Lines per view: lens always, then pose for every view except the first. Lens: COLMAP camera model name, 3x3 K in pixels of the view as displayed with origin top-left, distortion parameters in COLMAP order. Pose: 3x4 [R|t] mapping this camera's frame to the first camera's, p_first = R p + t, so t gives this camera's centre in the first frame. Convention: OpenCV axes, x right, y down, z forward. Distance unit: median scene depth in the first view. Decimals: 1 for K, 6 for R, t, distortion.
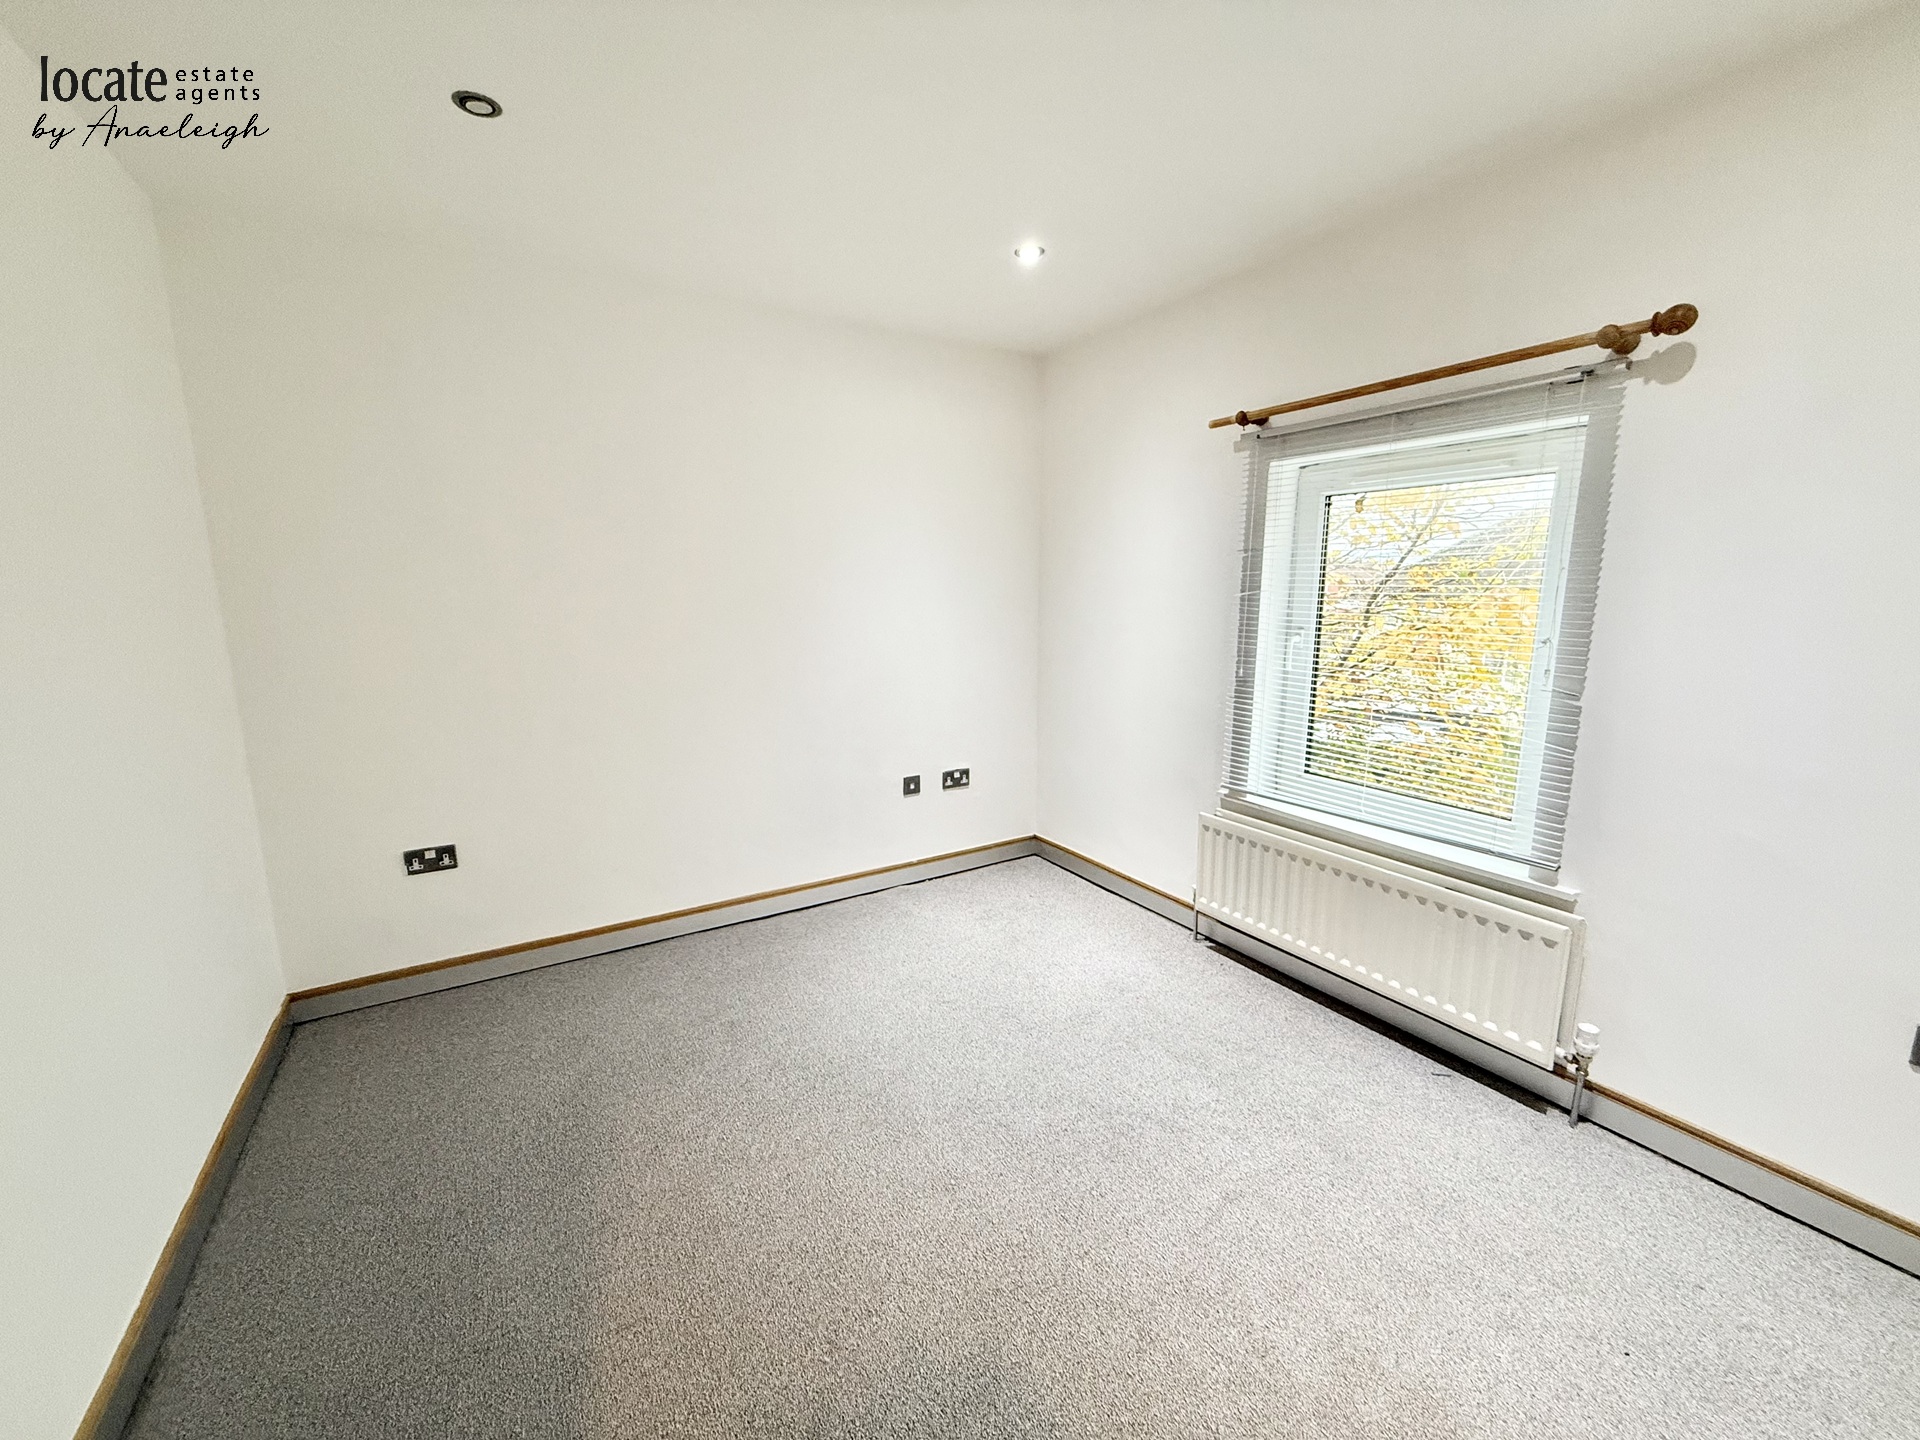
lens RADIAL K [[770.0, 0, 954.7], [0, 770.0, 724.9], [0, 0, 1]] dist [0.003758, -0.001013]
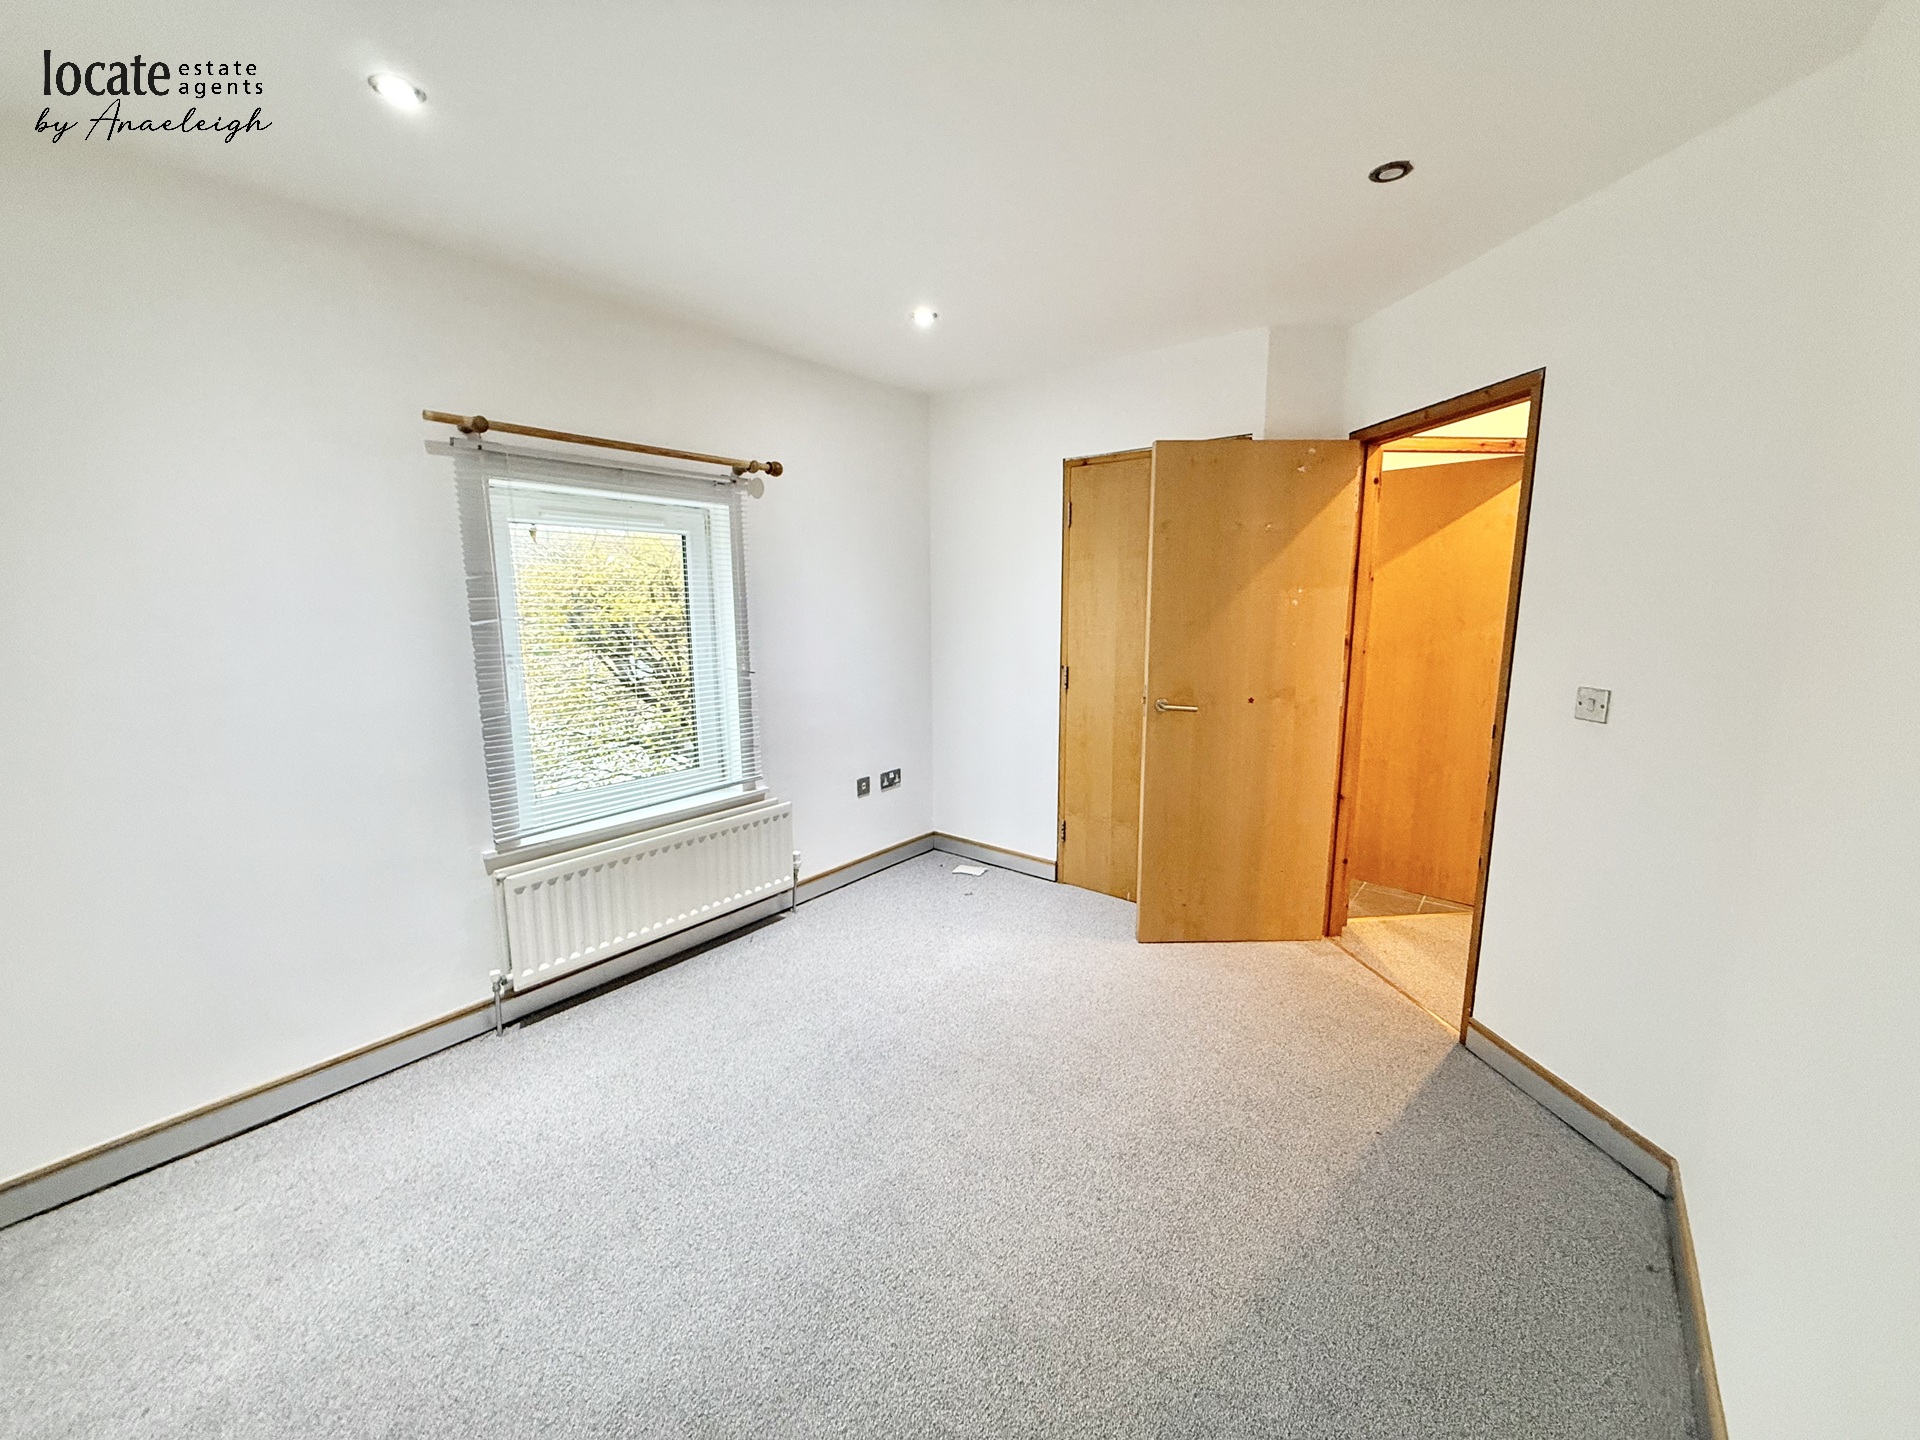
lens RADIAL K [[770.0, 0, 961.1], [0, 770.0, 721.5], [0, 0, 1]] dist [0.003758, -0.001013]
pose [[-0.364789, -0.142812, 0.920073, -0.751617], [0.172673, 0.960649, 0.217572, -0.182506], [-0.914939, 0.238240, -0.325775, 0.942616]]
